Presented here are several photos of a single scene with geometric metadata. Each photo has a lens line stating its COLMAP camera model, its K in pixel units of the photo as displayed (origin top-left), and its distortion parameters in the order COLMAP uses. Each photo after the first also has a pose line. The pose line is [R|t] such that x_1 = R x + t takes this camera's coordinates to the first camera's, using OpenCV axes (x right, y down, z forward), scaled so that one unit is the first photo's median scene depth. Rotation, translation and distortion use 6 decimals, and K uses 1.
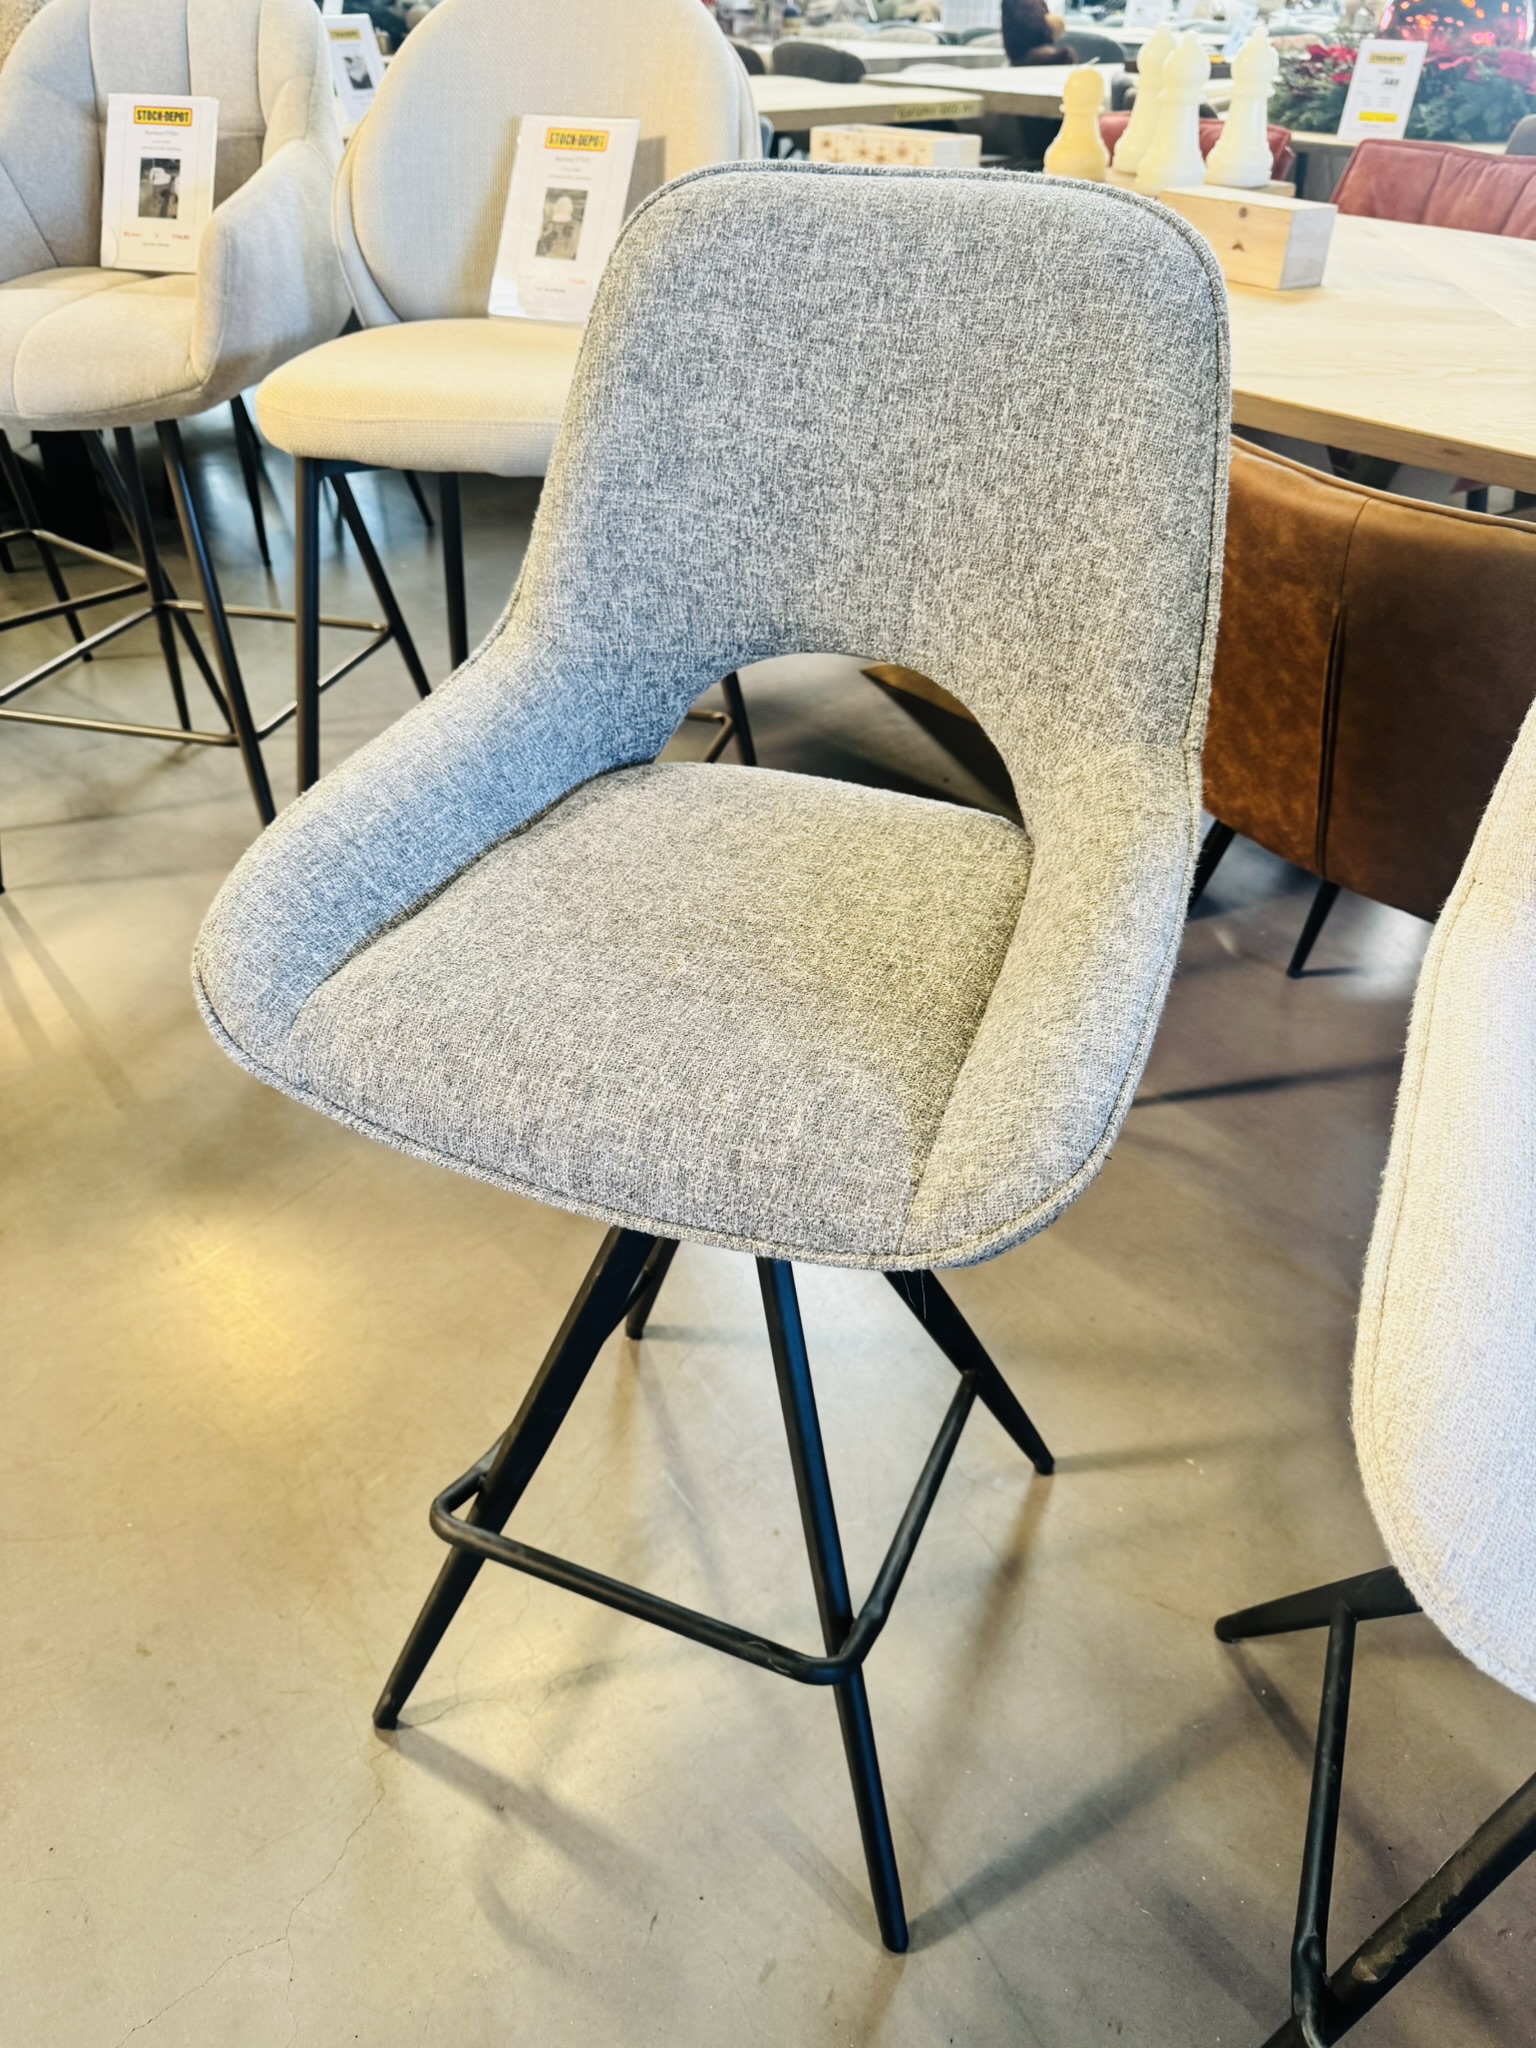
lens RADIAL K [[1423.3, 0, 768.0], [0, 1423.3, 1024.0], [0, 0, 1]] dist [-0.010440, -0.002318]
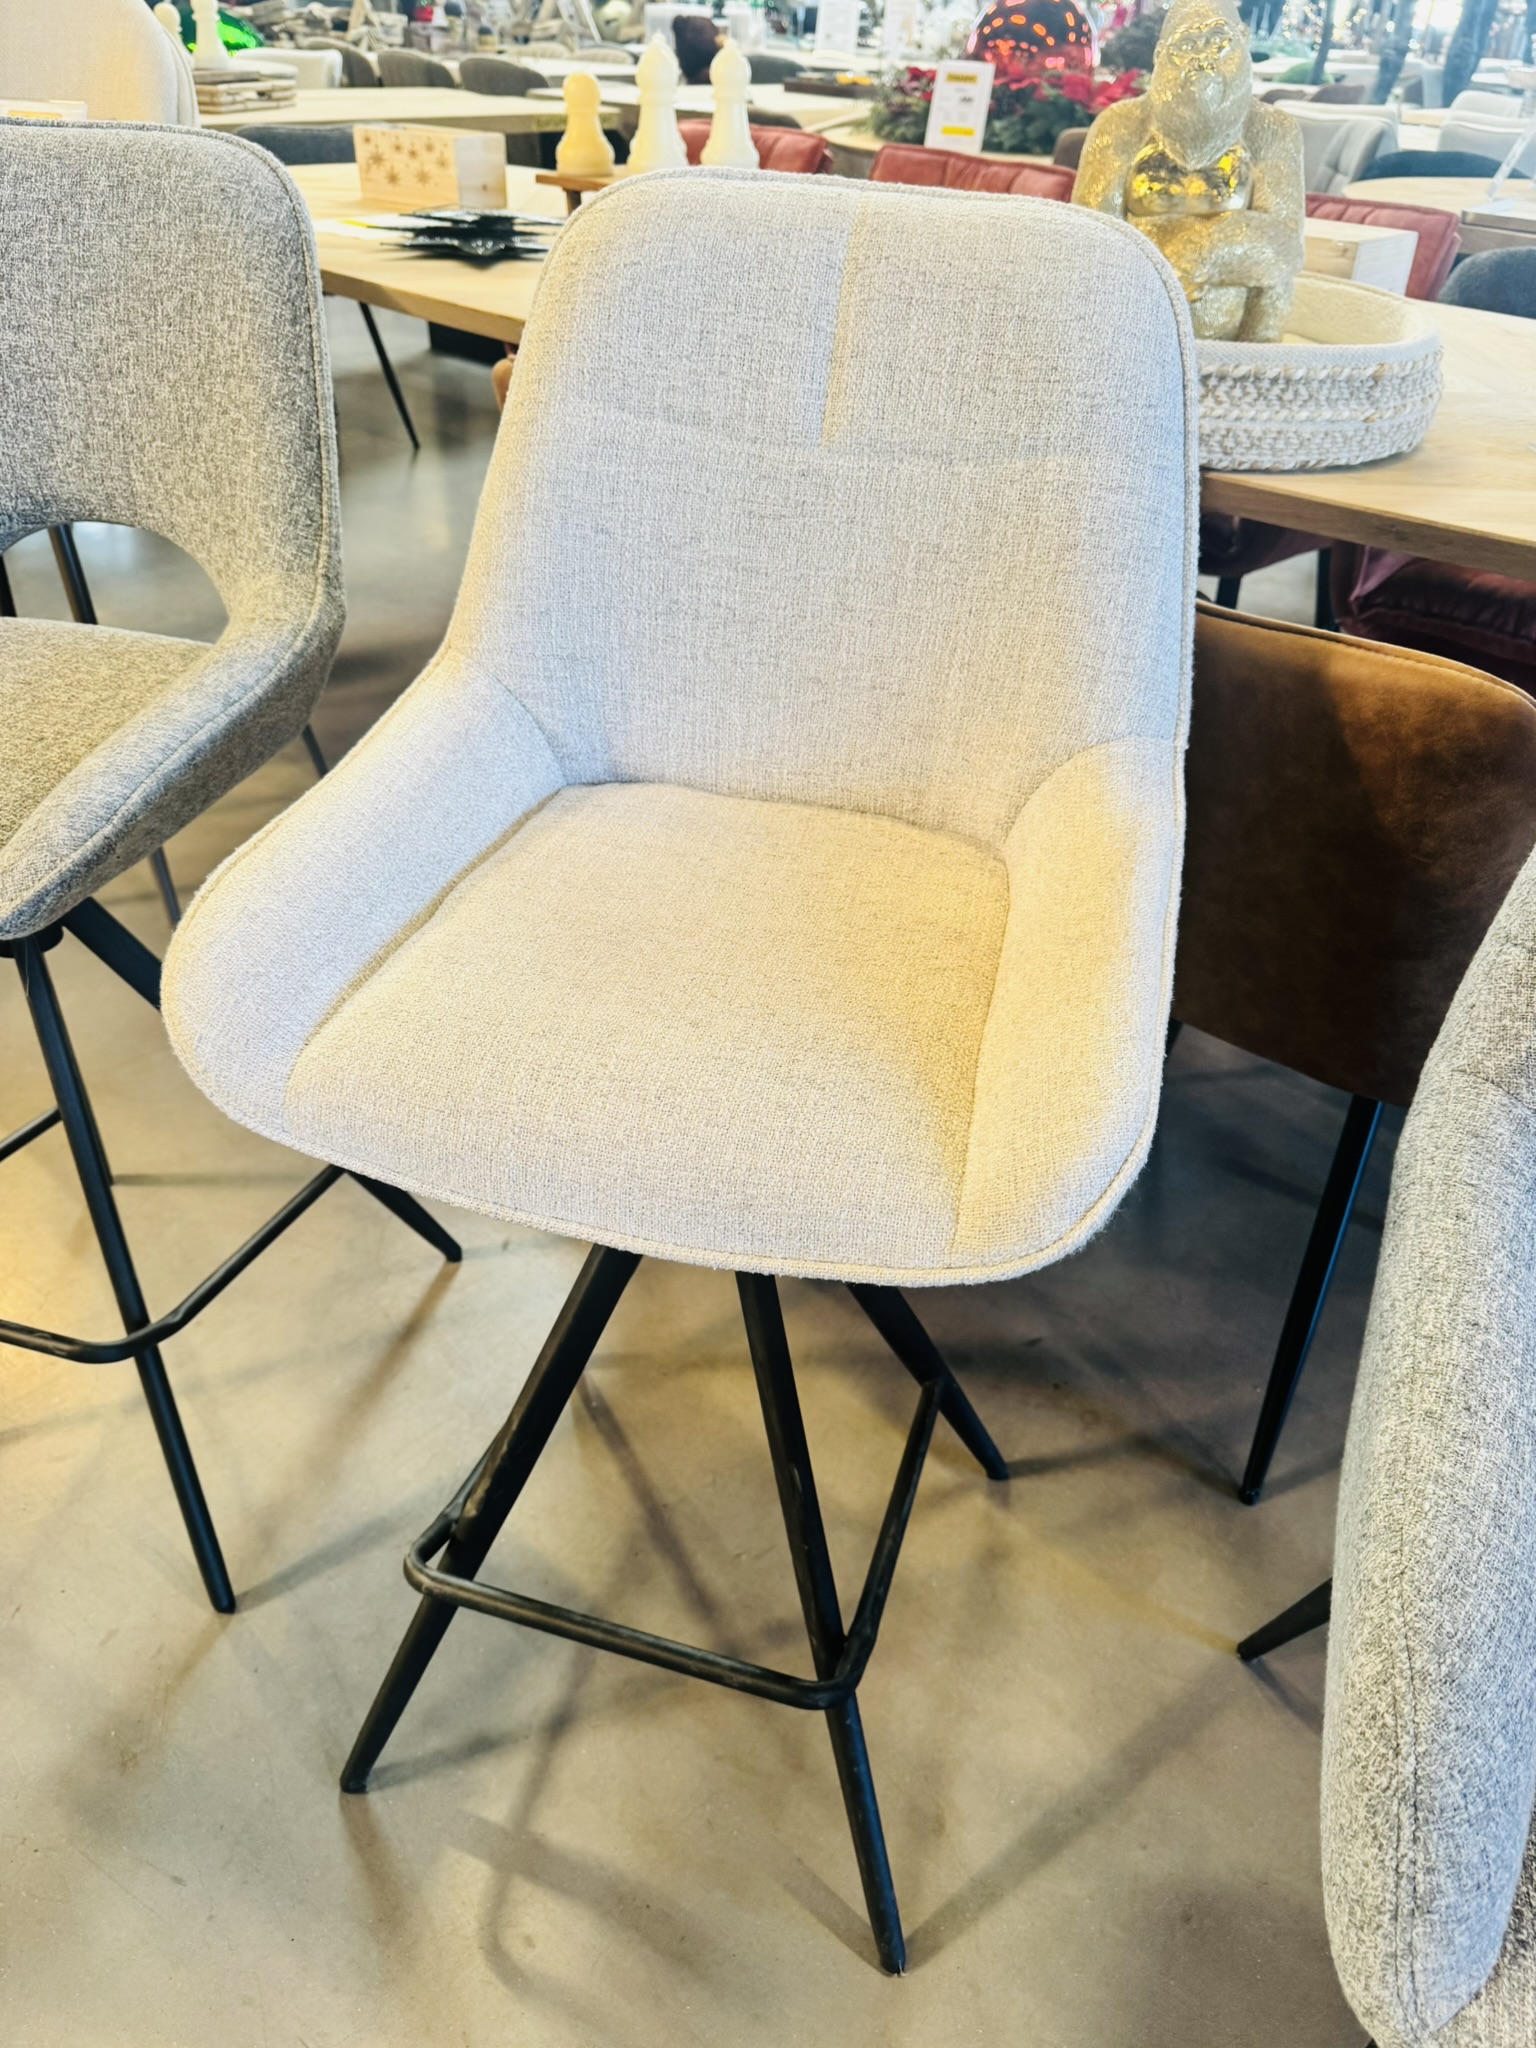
lens RADIAL K [[1427.5, 0, 768.0], [0, 1427.5, 1024.0], [0, 0, 1]] dist [-0.016106, 0.004116]
pose [[0.992378, -0.051341, 0.112023, 0.436310], [0.052865, 0.998545, -0.010673, 0.197888], [-0.111312, 0.016514, 0.993648, -0.245820]]
